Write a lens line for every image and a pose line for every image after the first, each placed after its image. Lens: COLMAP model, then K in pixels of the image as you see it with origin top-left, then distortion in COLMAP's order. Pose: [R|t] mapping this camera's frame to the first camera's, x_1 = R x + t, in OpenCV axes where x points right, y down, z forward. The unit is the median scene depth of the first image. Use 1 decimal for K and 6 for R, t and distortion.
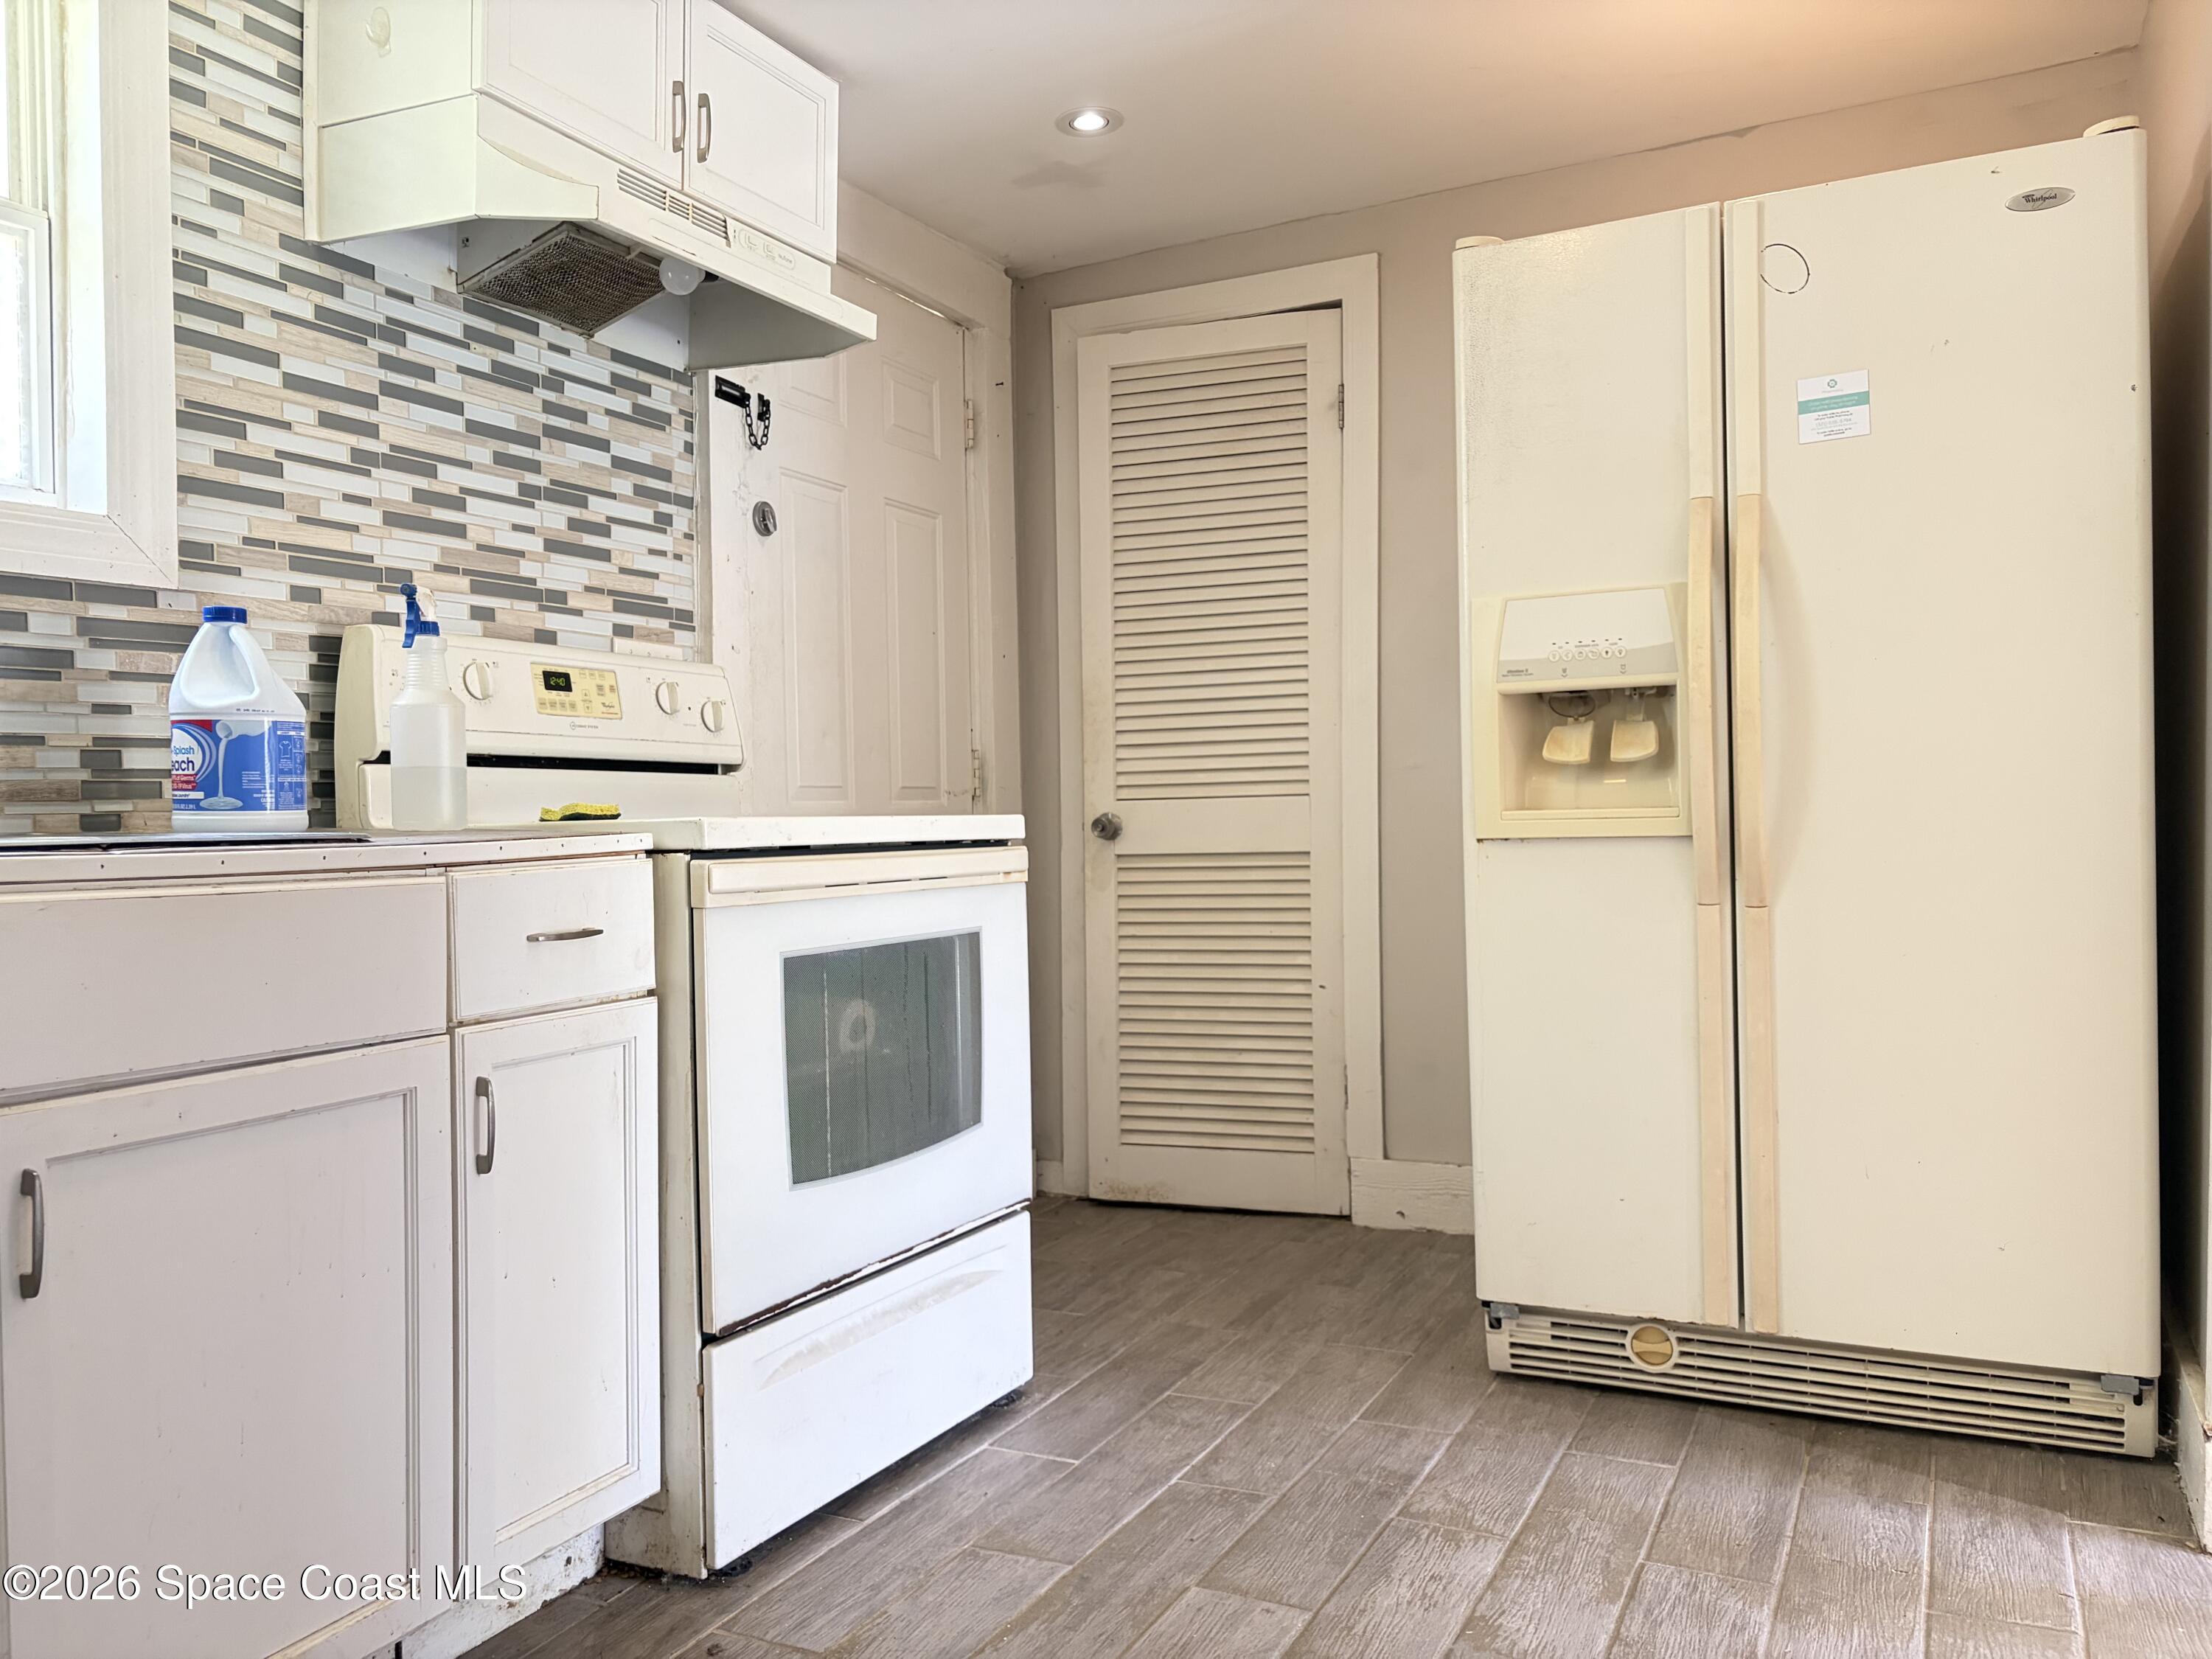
lens RADIAL K [[1680.6, 0, 1112.7], [0, 1680.6, 836.6], [0, 0, 1]] dist [0.038648, -0.036641]
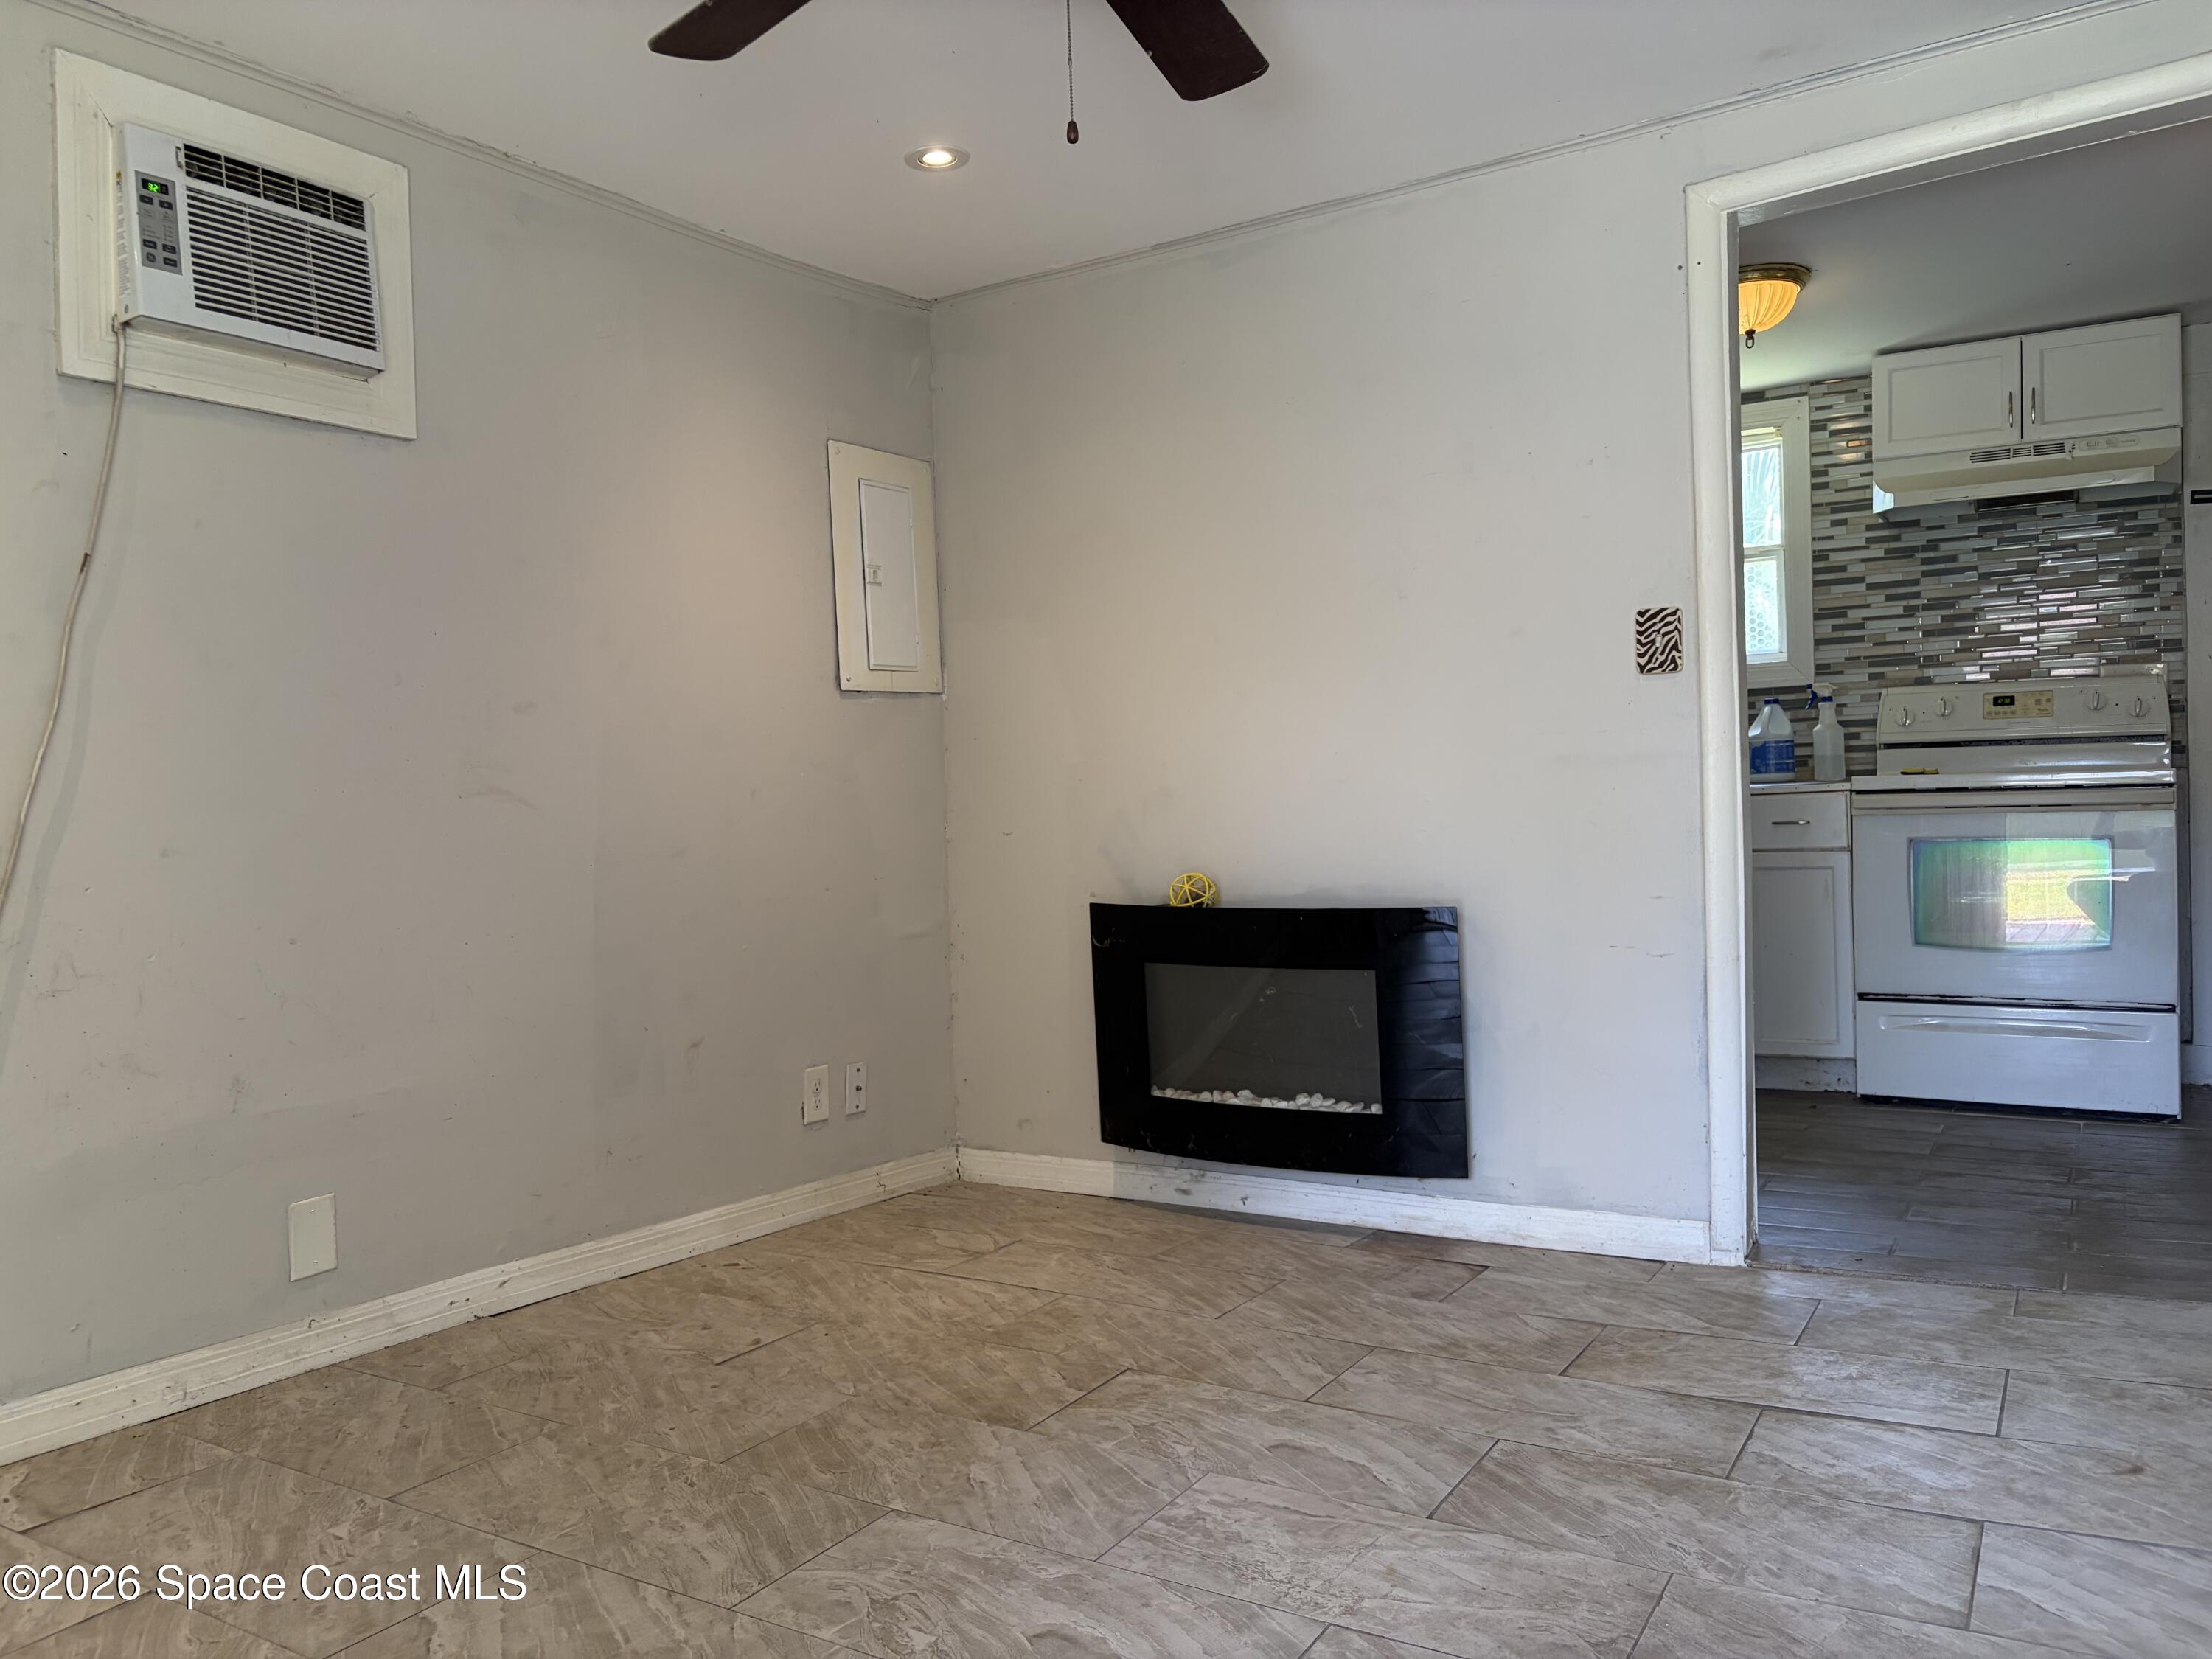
lens RADIAL K [[1680.6, 0, 1094.4], [0, 1680.6, 839.3], [0, 0, 1]] dist [0.038648, -0.036641]
pose [[-0.079159, 0.047822, -0.995714, 1.864308], [0.017430, 0.998762, 0.046583, -0.044533], [0.996710, -0.013668, -0.079895, 0.105910]]
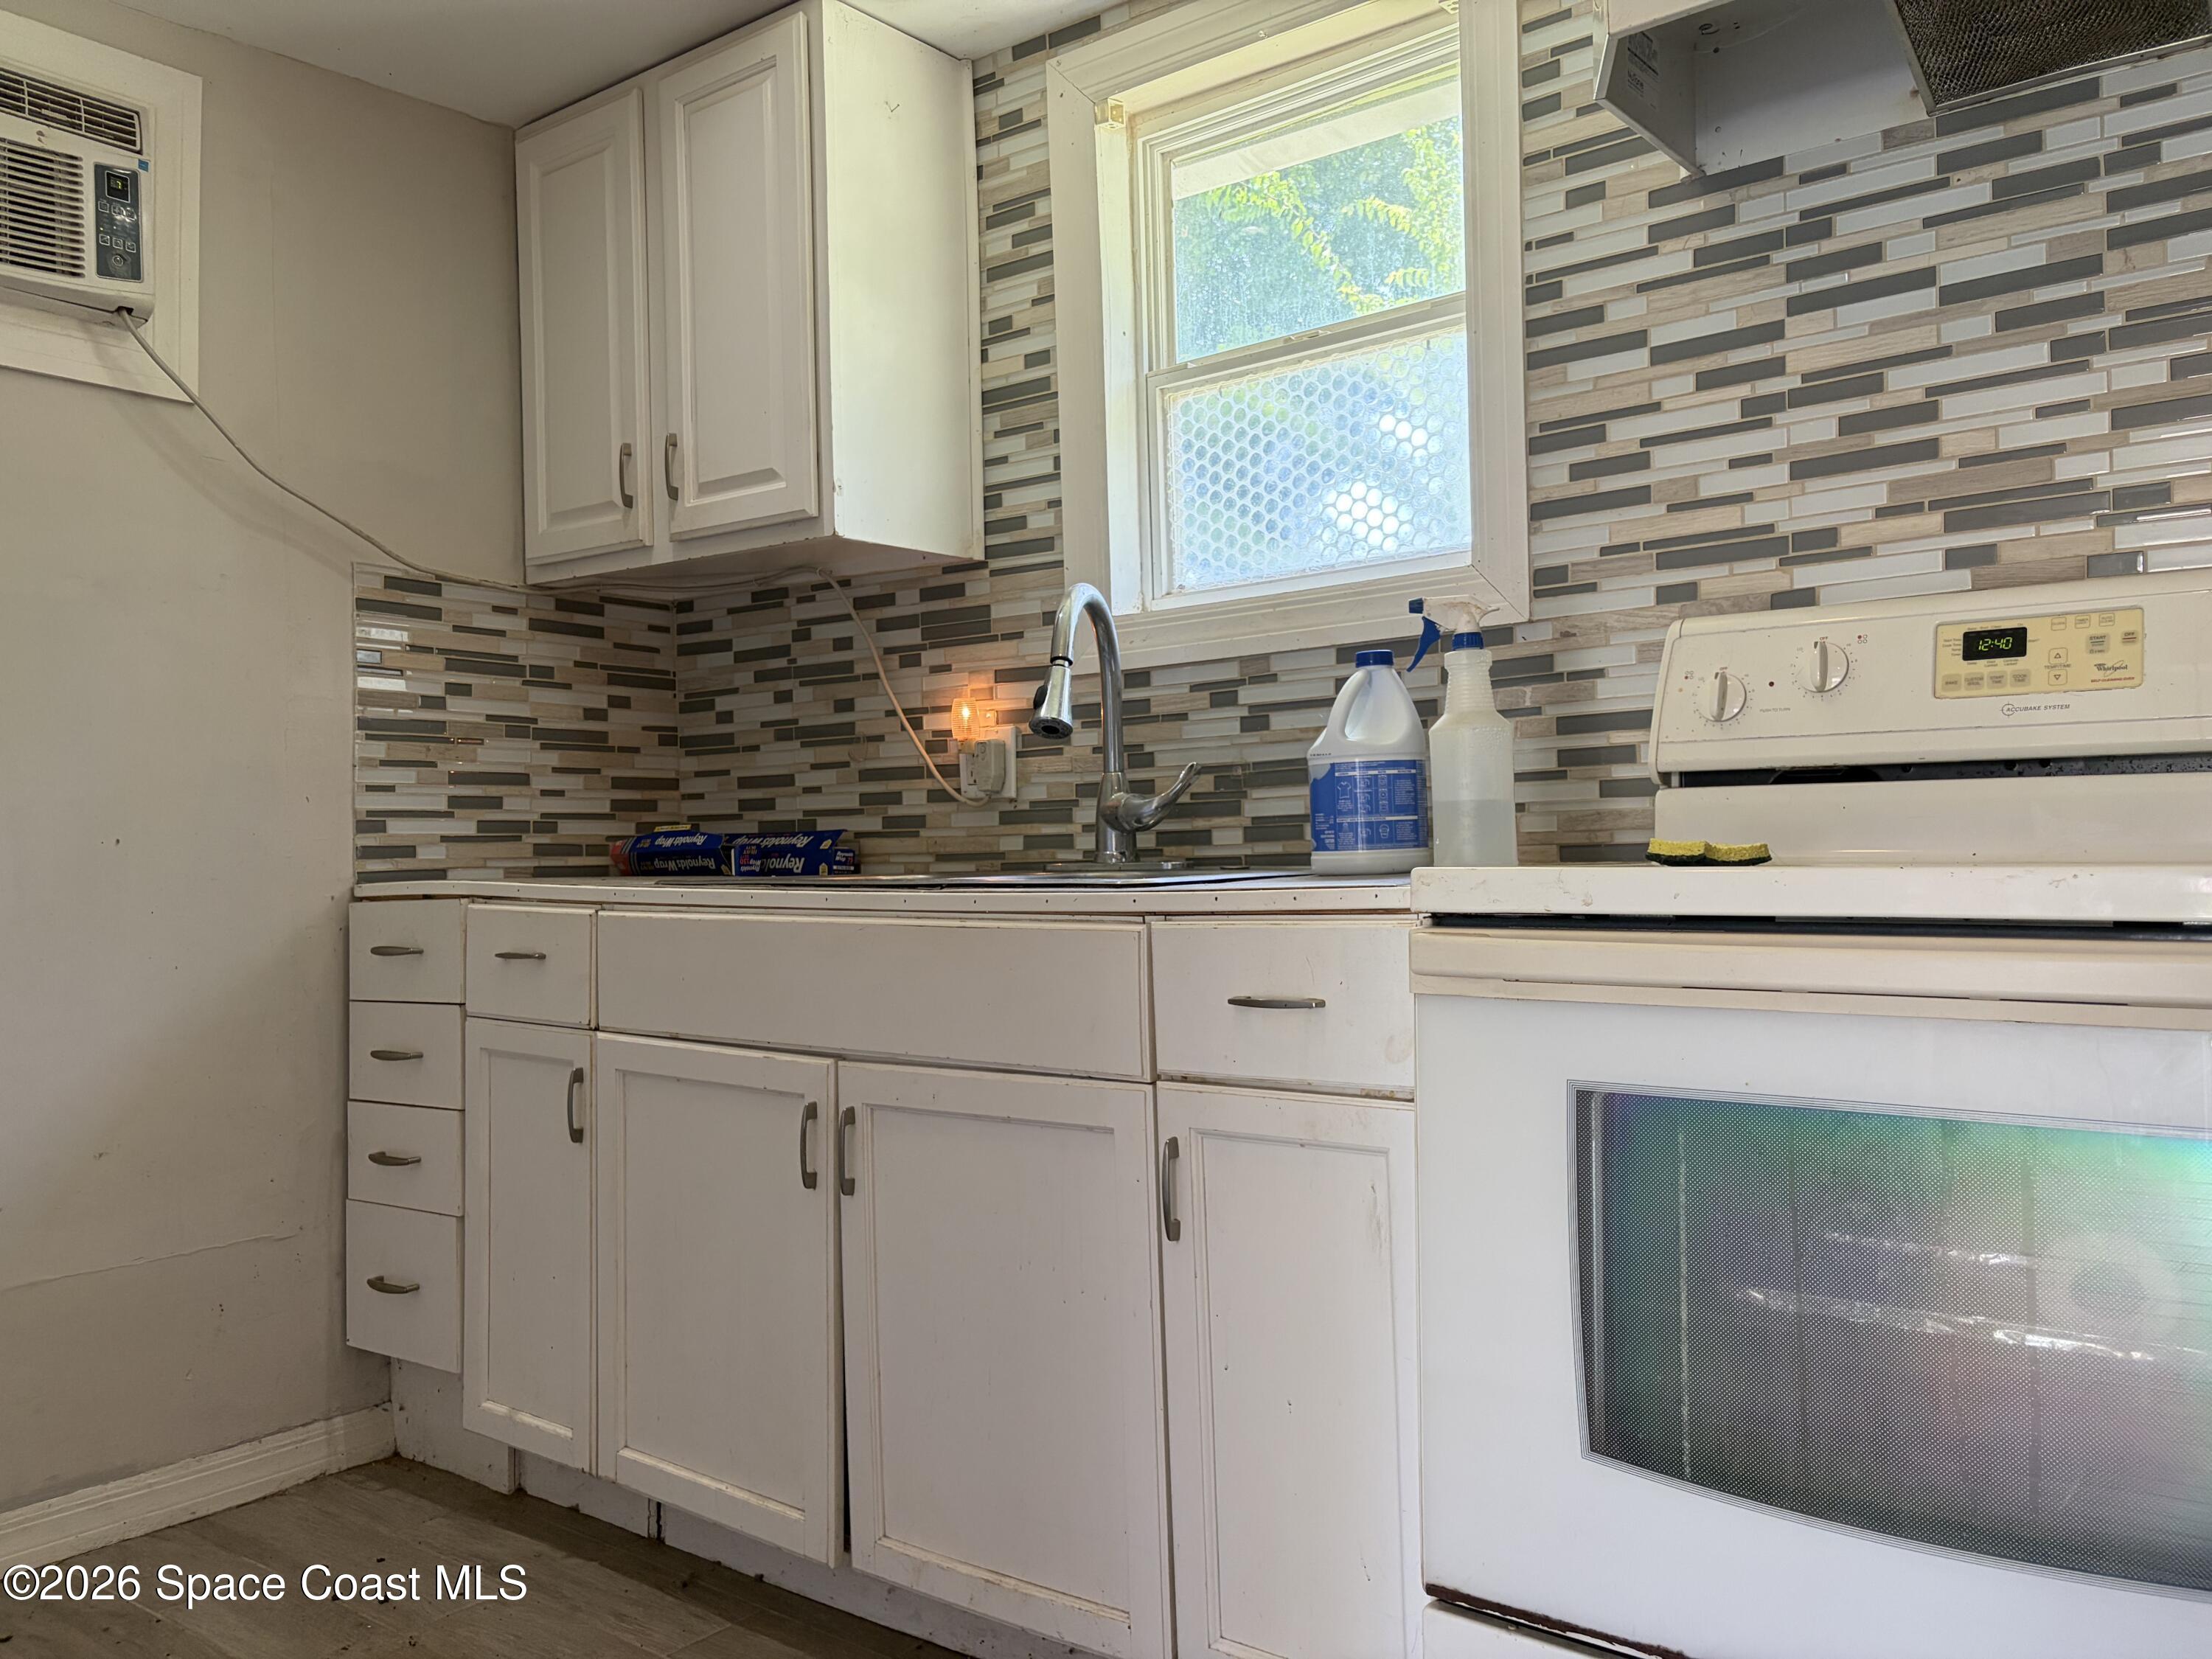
lens RADIAL K [[1680.6, 0, 1117.4], [0, 1680.6, 844.2], [0, 0, 1]] dist [0.038648, -0.036641]
pose [[-0.199434, 0.016493, -0.979773, 0.415858], [0.006521, 0.999859, 0.015503, -0.028490], [0.979890, -0.003297, -0.199513, 0.858166]]
